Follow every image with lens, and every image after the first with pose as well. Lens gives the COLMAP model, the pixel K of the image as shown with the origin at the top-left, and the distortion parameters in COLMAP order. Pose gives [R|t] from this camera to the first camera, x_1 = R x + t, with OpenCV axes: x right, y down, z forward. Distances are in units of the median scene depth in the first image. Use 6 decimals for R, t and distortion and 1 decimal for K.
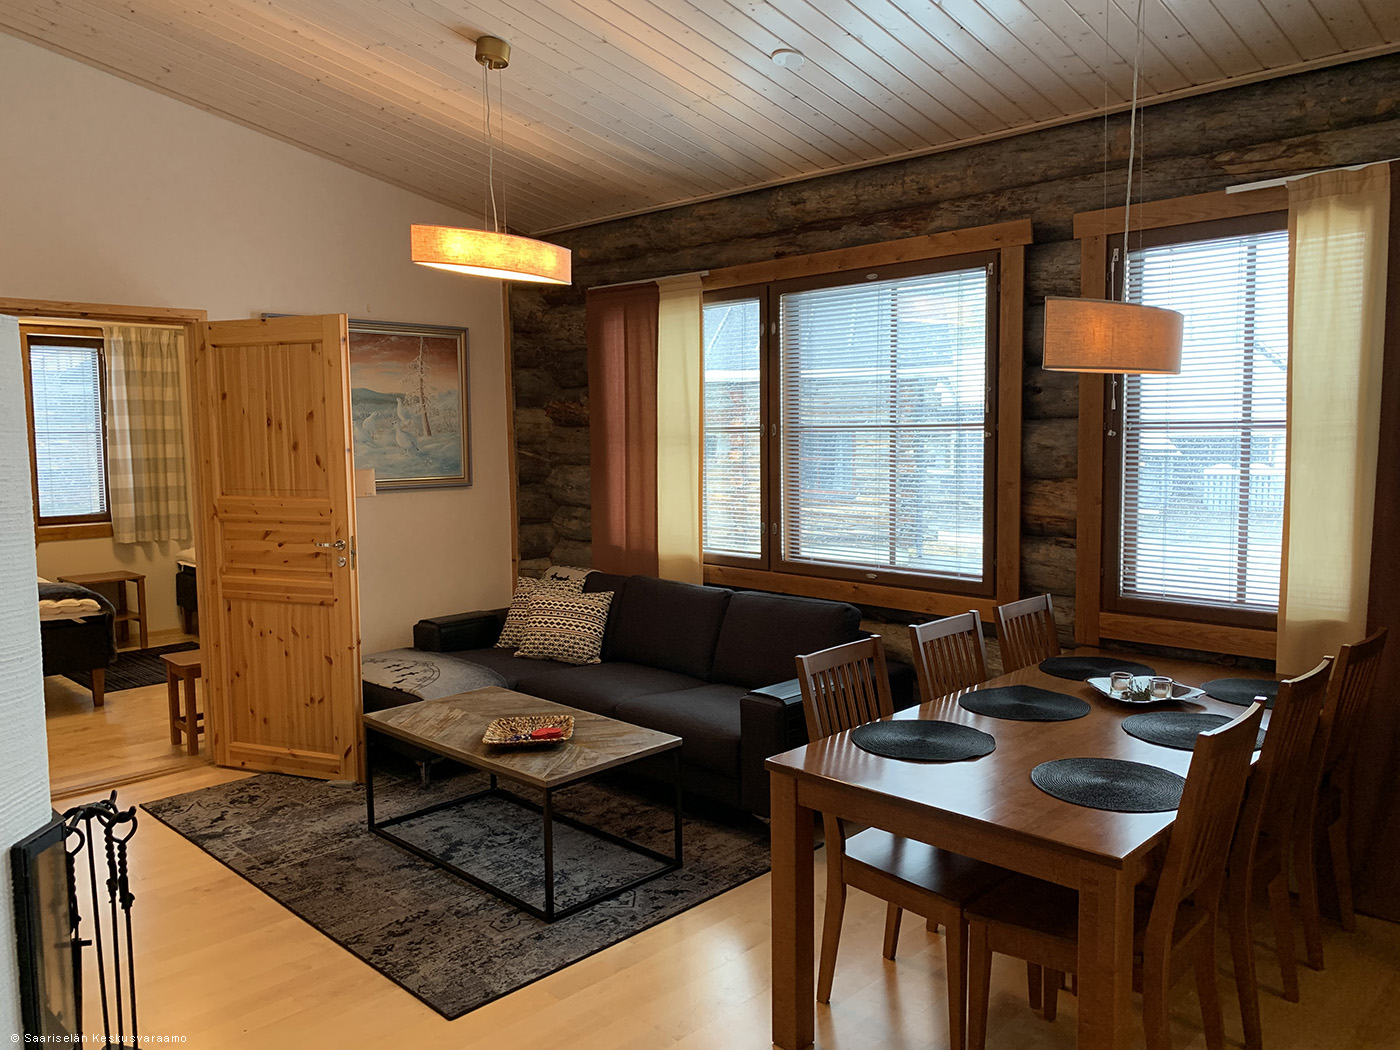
lens RADIAL K [[1045.8, 0, 700.0], [0, 1045.8, 525.0], [0, 0, 1]] dist [-0.011857, -0.007148]
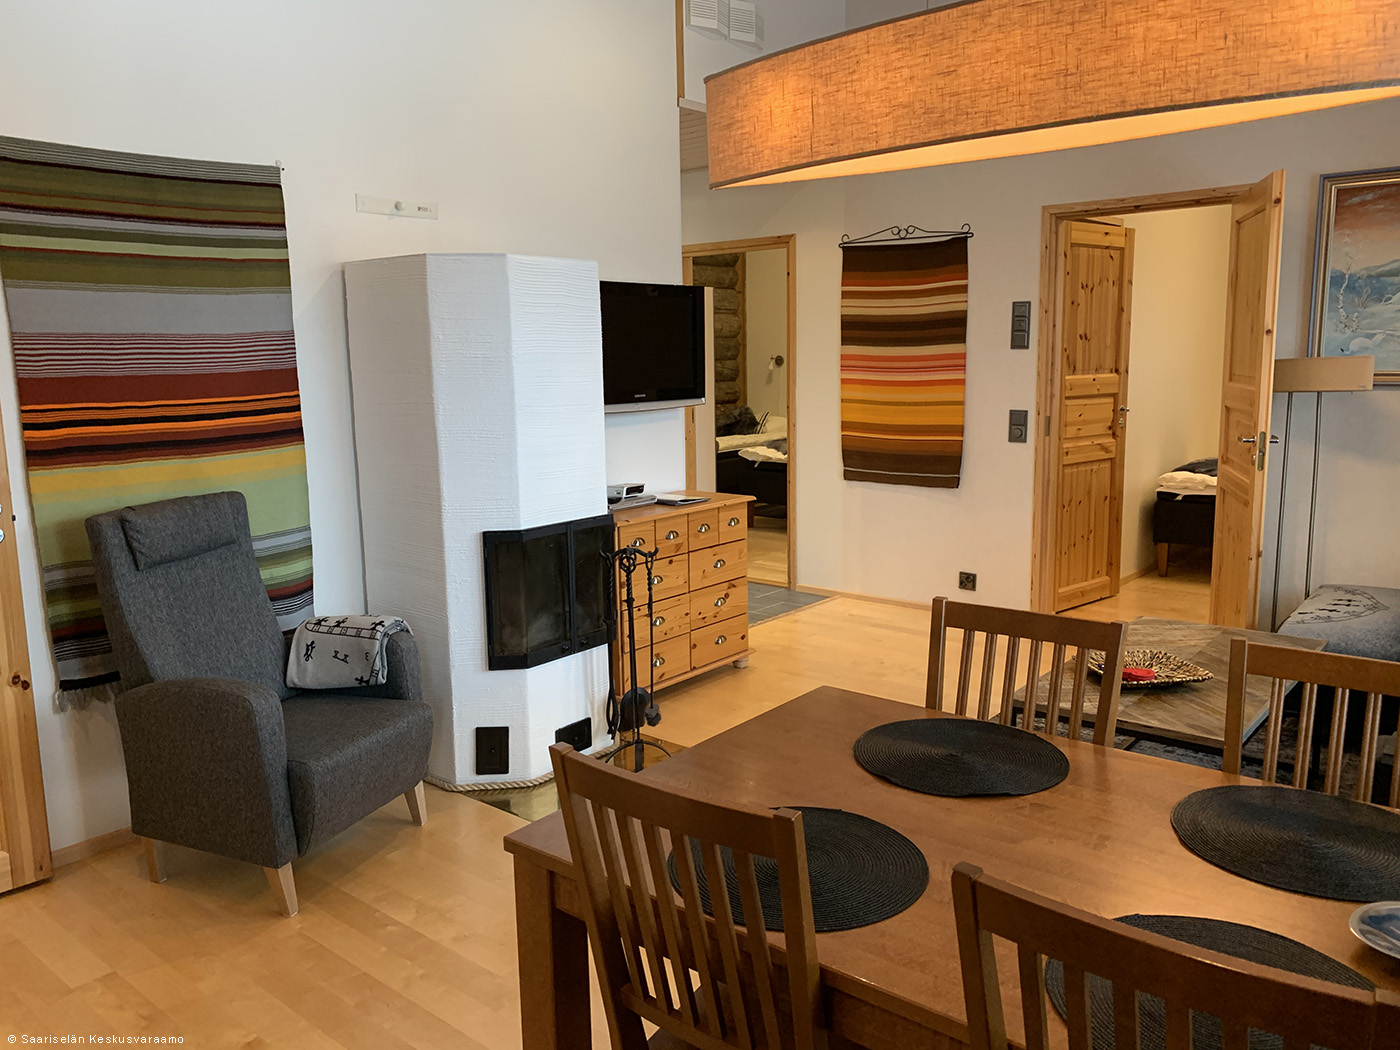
lens RADIAL K [[1045.8, 0, 700.0], [0, 1045.8, 525.0], [0, 0, 1]] dist [-0.011857, -0.007148]
pose [[0.070686, 0.167940, -0.983260, 0.405096], [-0.068692, 0.984205, 0.163164, -0.018522], [0.995131, 0.056009, 0.081105, 0.374281]]
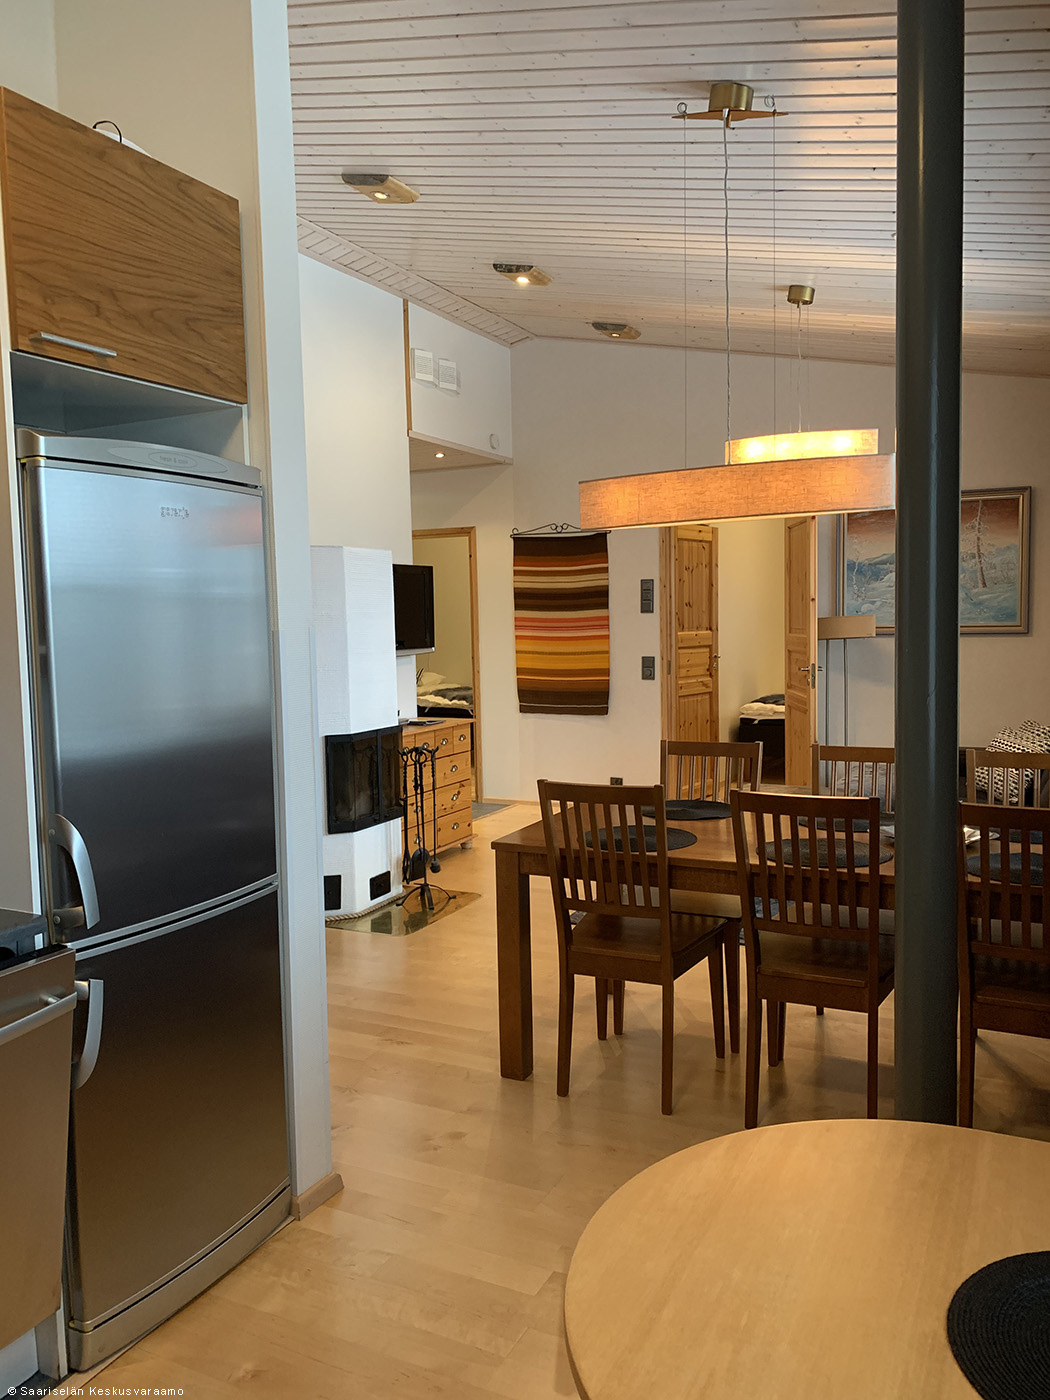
lens RADIAL K [[1083.8, 0, 525.0], [0, 1083.8, 700.0], [0, 0, 1]] dist [0.040505, -0.009377]
pose [[0.312133, 0.070986, -0.947383, 0.711642], [-0.064926, 0.996467, 0.053272, 0.004790], [0.947817, 0.044882, 0.315639, 0.165880]]
